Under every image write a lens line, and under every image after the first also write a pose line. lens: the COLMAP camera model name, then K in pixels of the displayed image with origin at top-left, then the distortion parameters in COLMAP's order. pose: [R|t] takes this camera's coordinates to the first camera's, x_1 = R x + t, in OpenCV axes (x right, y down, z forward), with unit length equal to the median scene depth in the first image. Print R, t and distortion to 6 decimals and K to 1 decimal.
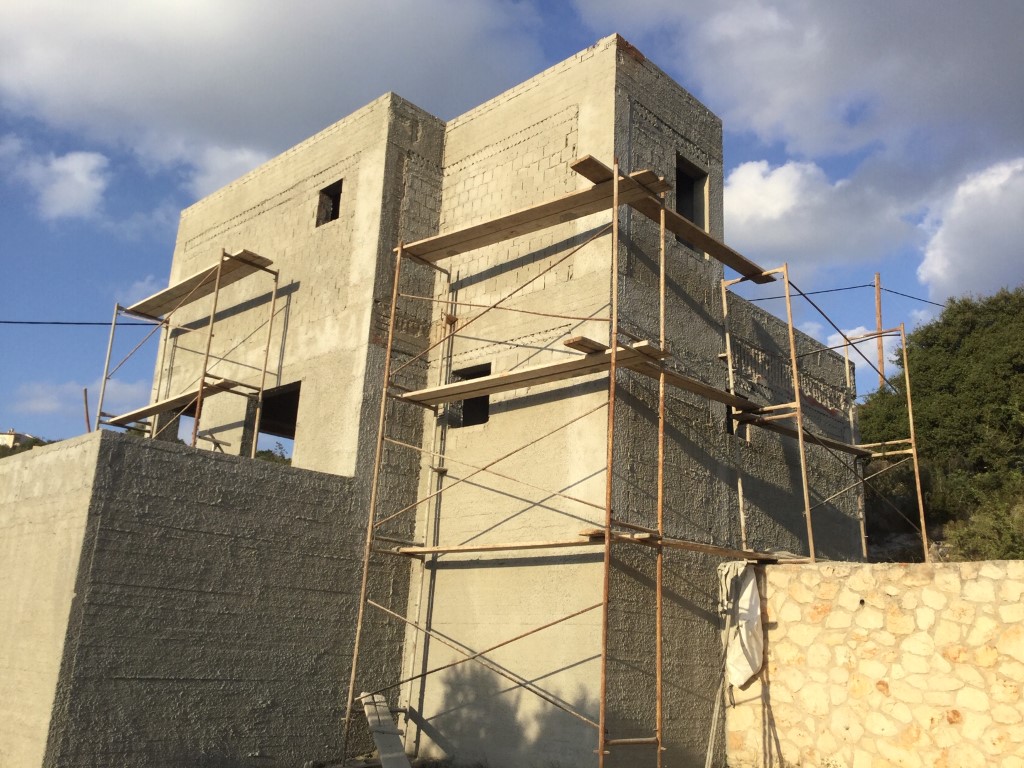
lens RADIAL K [[914.5, 0, 512.3], [0, 914.5, 385.6], [0, 0, 1]] dist [0.021251, 0.001555]
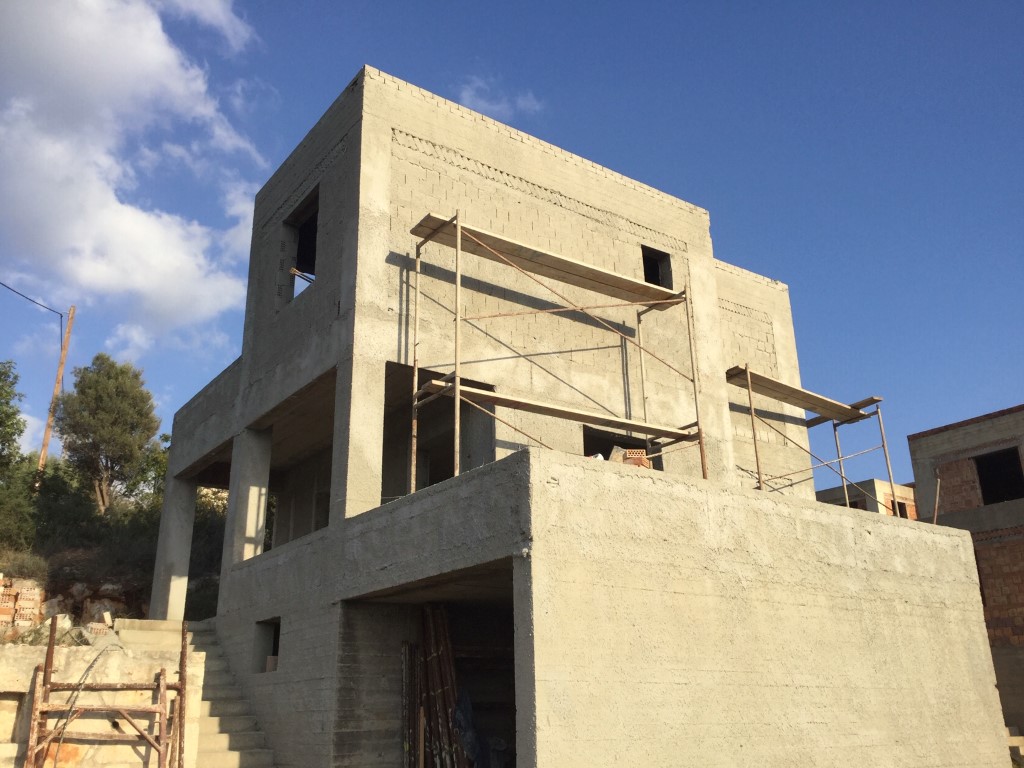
lens RADIAL K [[914.5, 0, 511.0], [0, 914.5, 380.8], [0, 0, 1]] dist [0.021251, 0.001555]
pose [[0.199991, 0.298304, 0.933284, -1.510802], [-0.251617, 0.936219, -0.245323, 0.266906], [-0.946938, -0.185768, 0.262293, 1.172508]]
